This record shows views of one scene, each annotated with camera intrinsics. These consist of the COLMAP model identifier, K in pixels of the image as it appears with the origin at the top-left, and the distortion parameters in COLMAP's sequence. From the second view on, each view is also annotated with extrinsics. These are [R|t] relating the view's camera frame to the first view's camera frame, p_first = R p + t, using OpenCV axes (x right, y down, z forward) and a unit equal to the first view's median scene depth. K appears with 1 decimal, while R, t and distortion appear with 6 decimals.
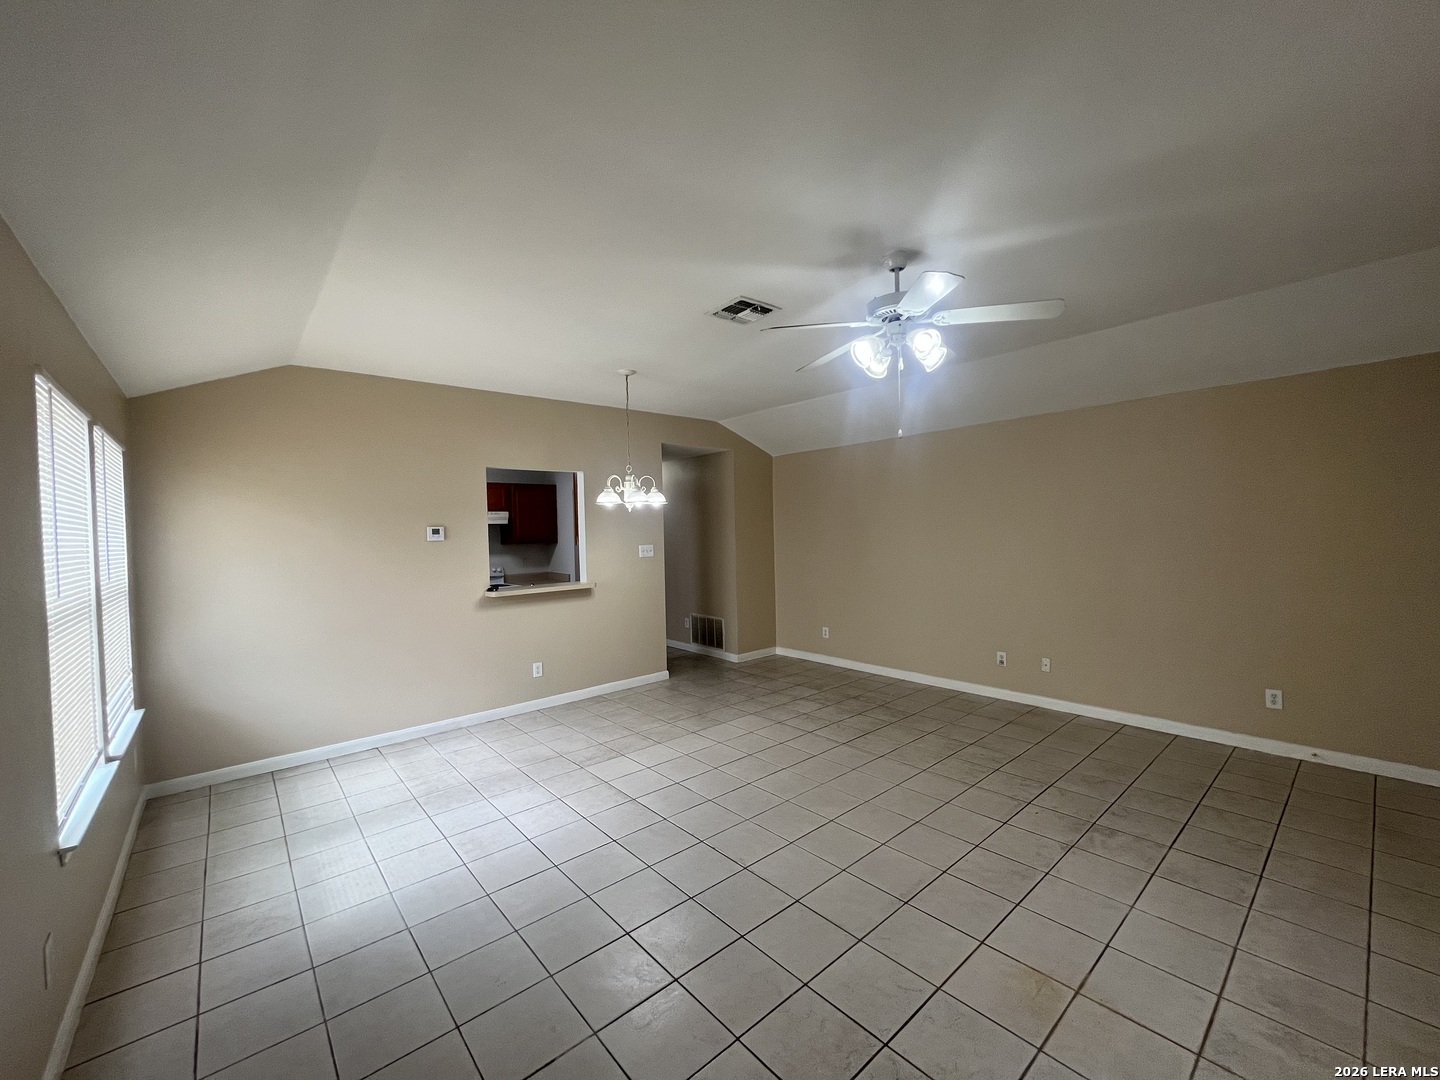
lens RADIAL K [[578.9, 0, 717.8], [0, 578.9, 544.2], [0, 0, 1]] dist [-0.001874, -0.000553]
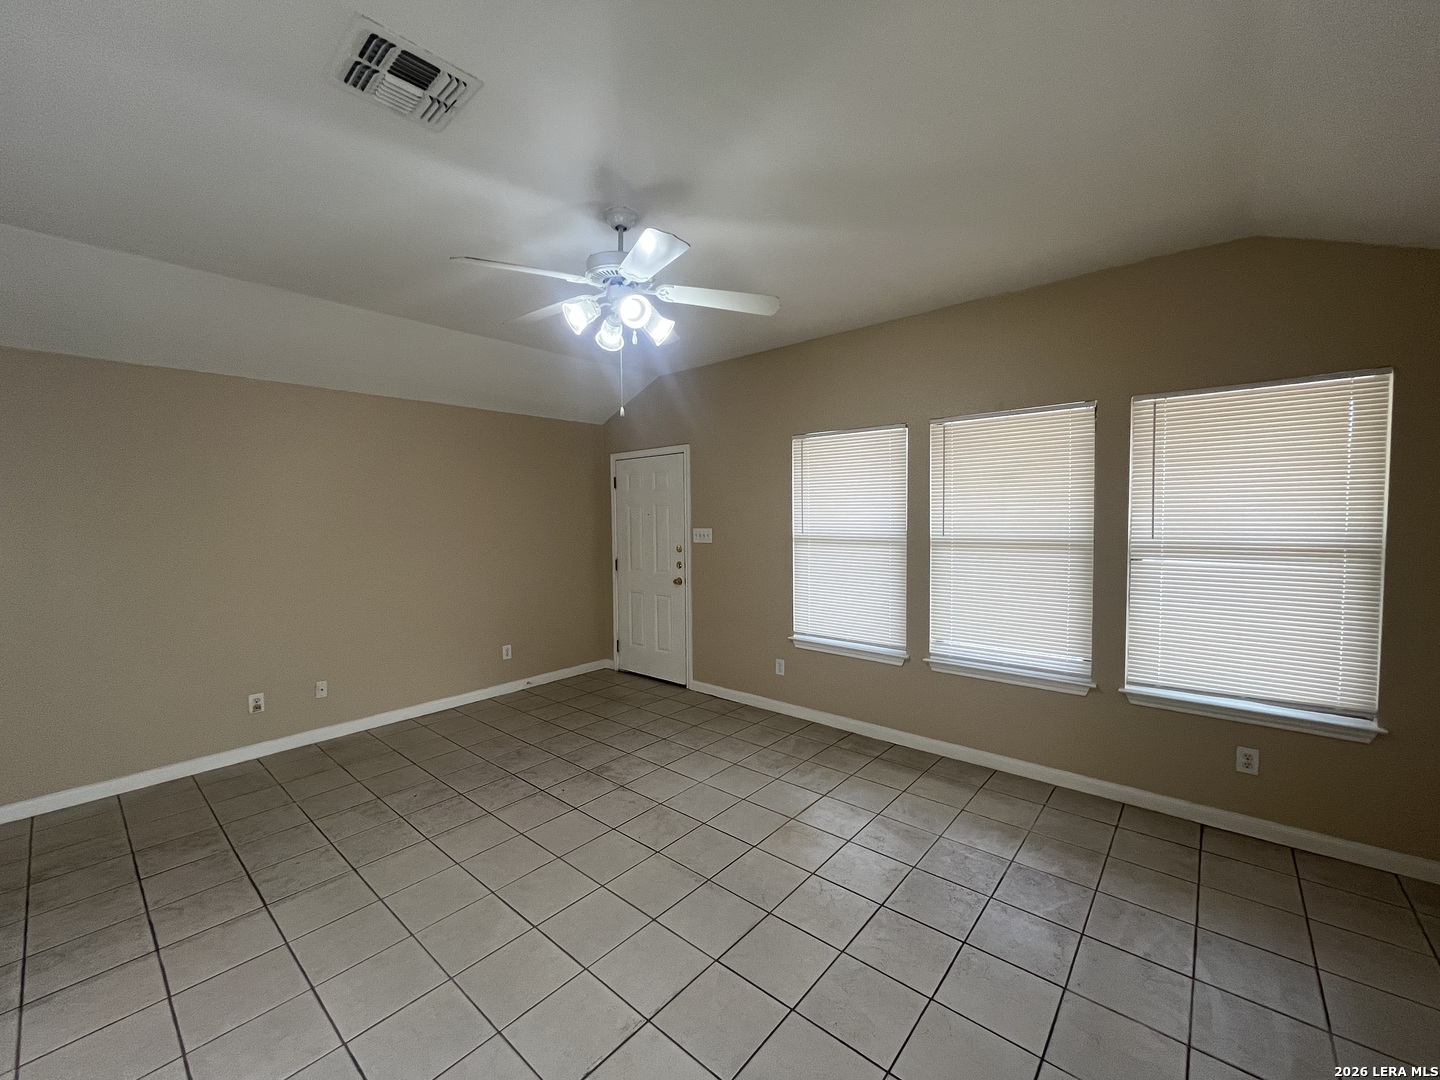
lens RADIAL K [[578.9, 0, 723.2], [0, 578.9, 544.9], [0, 0, 1]] dist [-0.001874, -0.000553]
pose [[-0.148770, -0.028921, 0.988449, -0.356699], [0.039744, 0.998590, 0.035200, -0.005426], [-0.988073, 0.044521, -0.147411, 0.577840]]
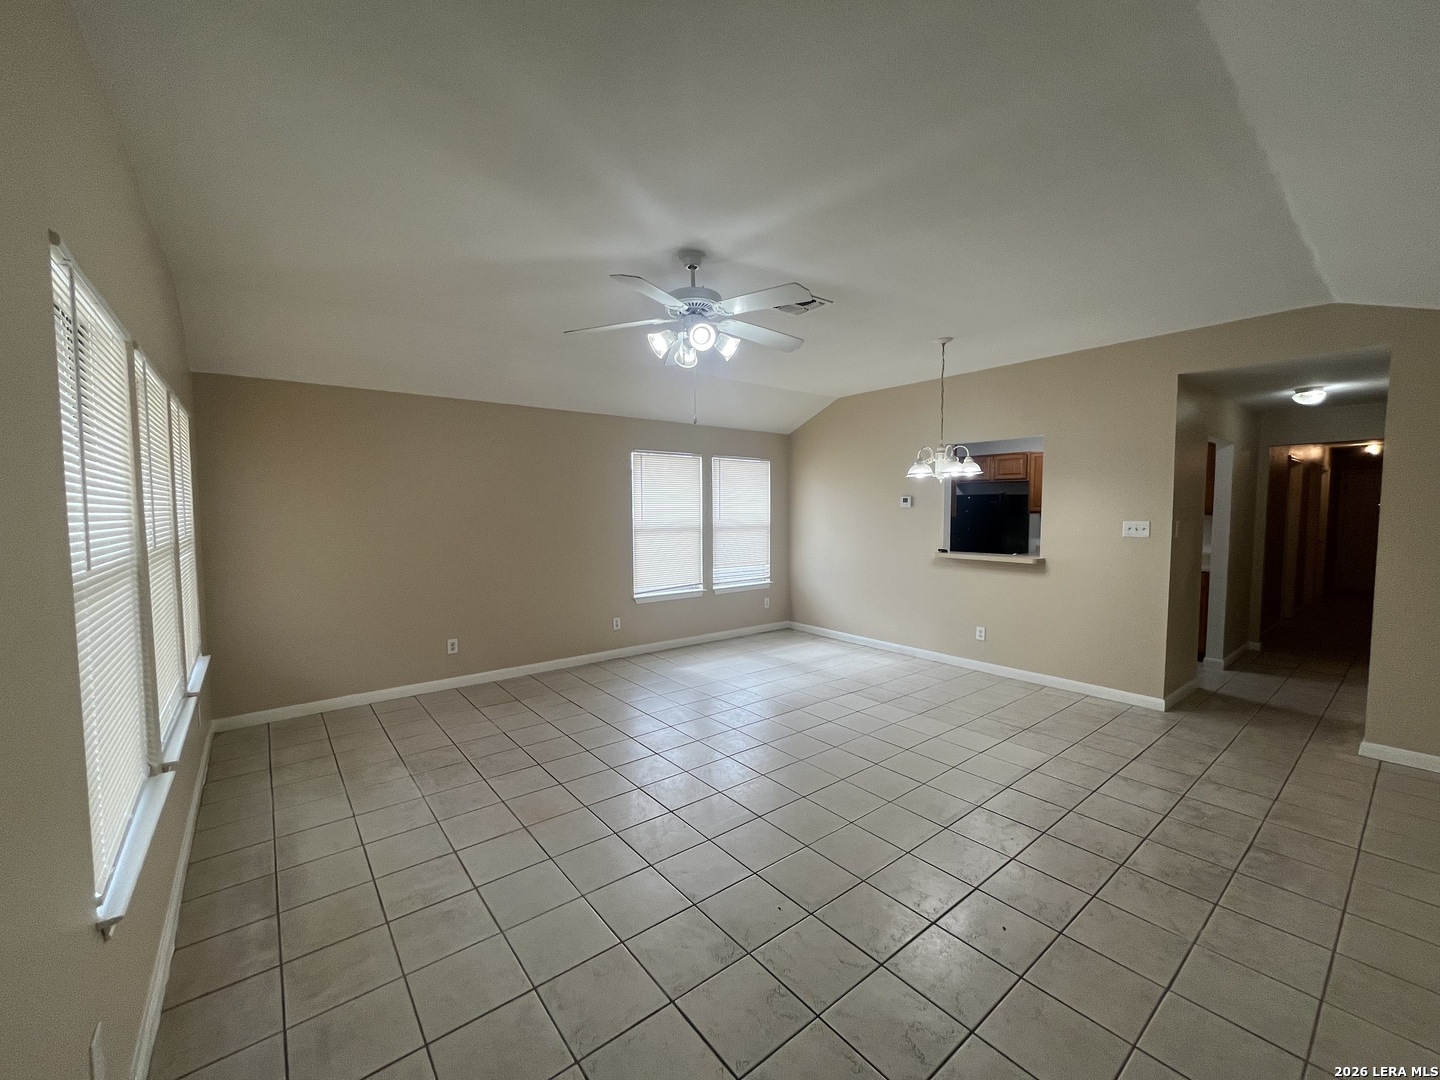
lens RADIAL K [[578.9, 0, 719.0], [0, 578.9, 541.9], [0, 0, 1]] dist [-0.001874, -0.000553]
pose [[-0.037649, 0.086834, -0.995511, 0.837013], [-0.020412, 0.995943, 0.087644, -0.033914], [0.999083, 0.023620, -0.035724, 0.639524]]
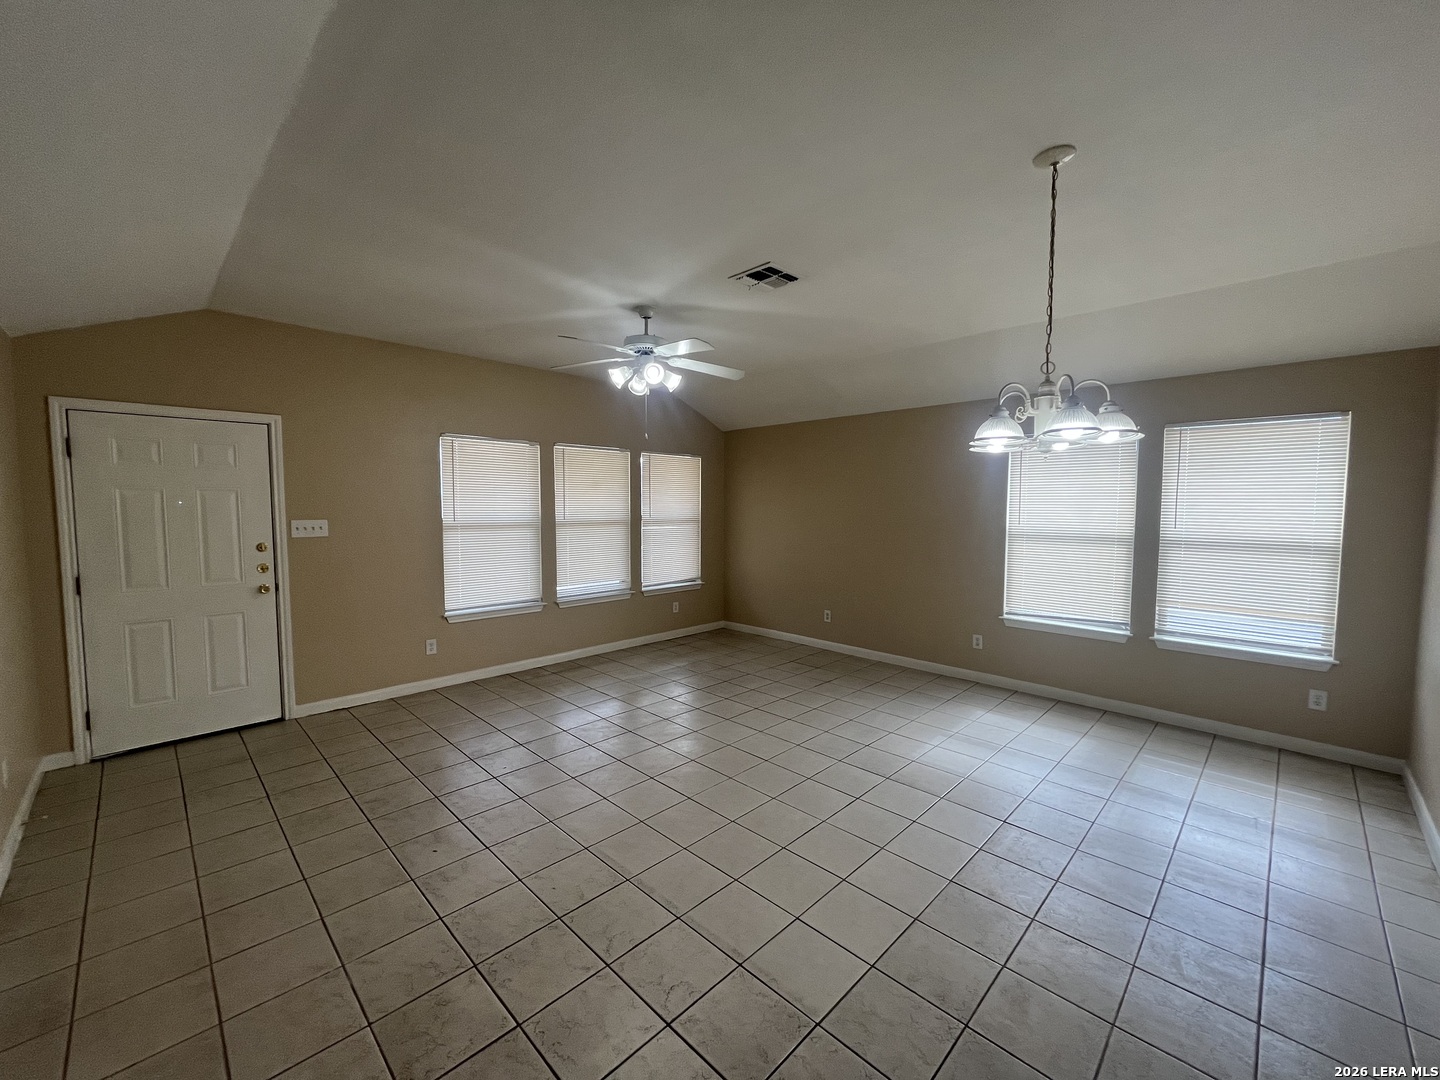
lens RADIAL K [[578.9, 0, 717.4], [0, 578.9, 541.7], [0, 0, 1]] dist [-0.001874, -0.000553]
pose [[-0.996831, 0.025835, -0.075243, 0.151157], [0.019102, 0.995861, 0.088865, -0.034046], [0.077227, 0.087146, -0.993198, 1.418434]]
